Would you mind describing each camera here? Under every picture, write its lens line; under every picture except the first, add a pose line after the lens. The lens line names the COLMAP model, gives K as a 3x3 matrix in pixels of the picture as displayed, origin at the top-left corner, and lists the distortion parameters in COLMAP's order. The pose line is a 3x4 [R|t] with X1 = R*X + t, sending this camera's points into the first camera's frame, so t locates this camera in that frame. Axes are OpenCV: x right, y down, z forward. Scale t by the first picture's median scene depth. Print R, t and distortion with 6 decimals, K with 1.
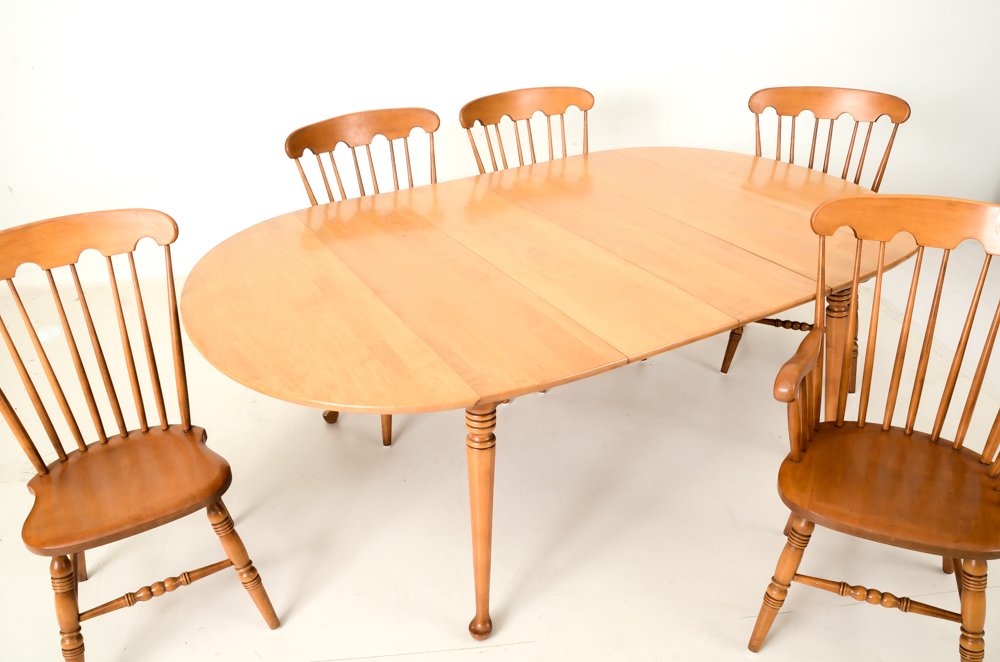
lens RADIAL K [[810.1, 0, 500.0], [0, 810.1, 331.0], [0, 0, 1]] dist [-0.058209, 0.005330]
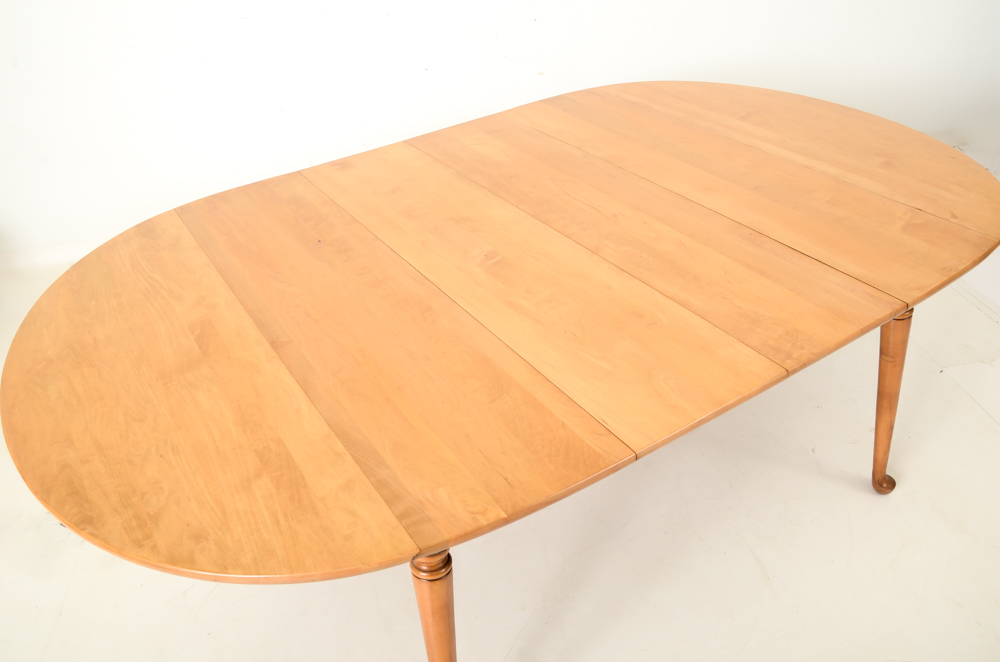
lens RADIAL K [[810.1, 0, 500.0], [0, 810.1, 331.0], [0, 0, 1]] dist [-0.058209, 0.005330]
pose [[0.997673, -0.064342, 0.022551, 0.027574], [0.061168, 0.990793, 0.120776, -0.122341], [-0.030115, -0.119116, 0.992424, 0.264837]]
